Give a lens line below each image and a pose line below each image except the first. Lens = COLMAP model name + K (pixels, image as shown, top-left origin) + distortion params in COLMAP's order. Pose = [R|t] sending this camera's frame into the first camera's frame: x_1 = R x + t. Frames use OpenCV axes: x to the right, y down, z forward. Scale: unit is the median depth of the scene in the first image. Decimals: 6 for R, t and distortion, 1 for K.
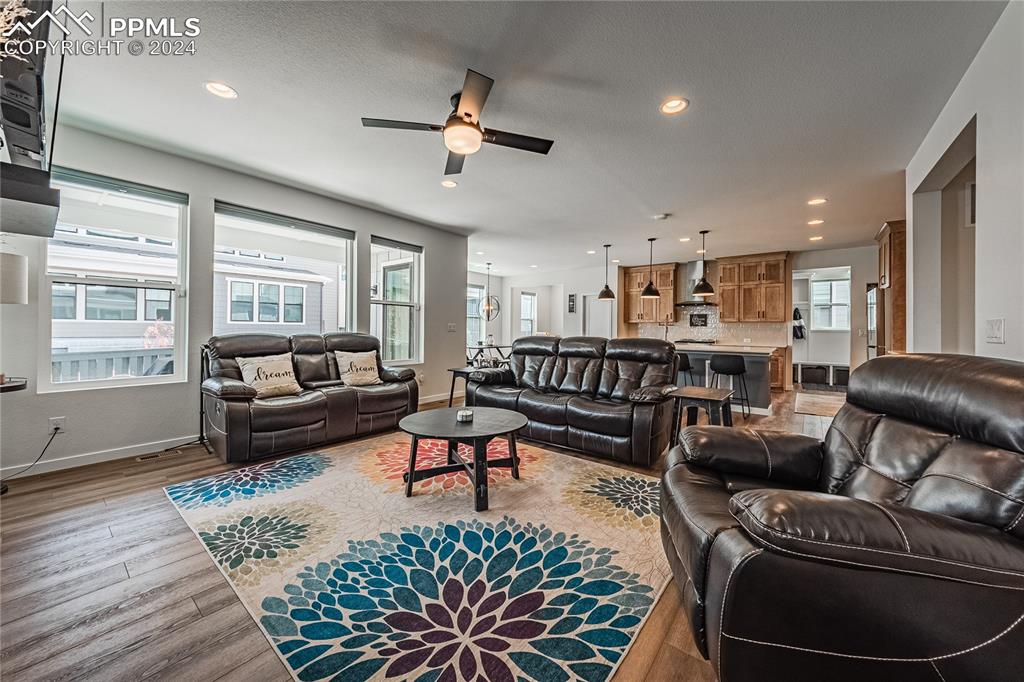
lens RADIAL K [[375.1, 0, 516.9], [0, 375.1, 333.3], [0, 0, 1]] dist [-0.001578, -0.000559]
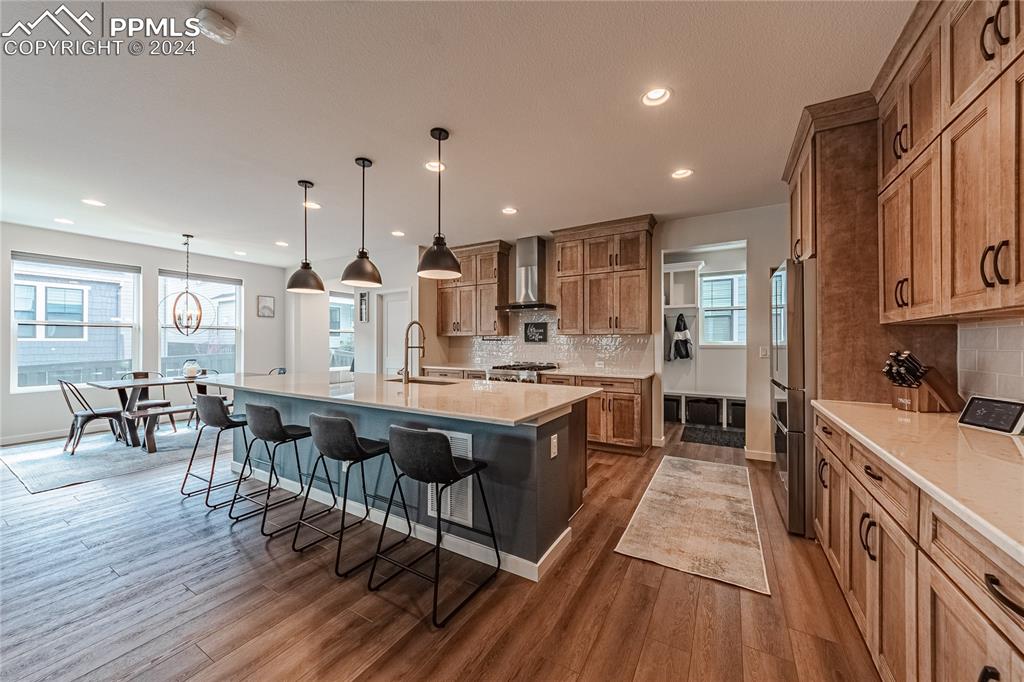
lens RADIAL K [[375.1, 0, 507.4], [0, 375.1, 346.2], [0, 0, 1]] dist [-0.001578, -0.000559]
pose [[0.990669, -0.008671, 0.136016, 0.384148], [0.008807, 0.999961, -0.000397, -0.012284], [-0.136008, 0.001591, 0.990707, 0.408333]]
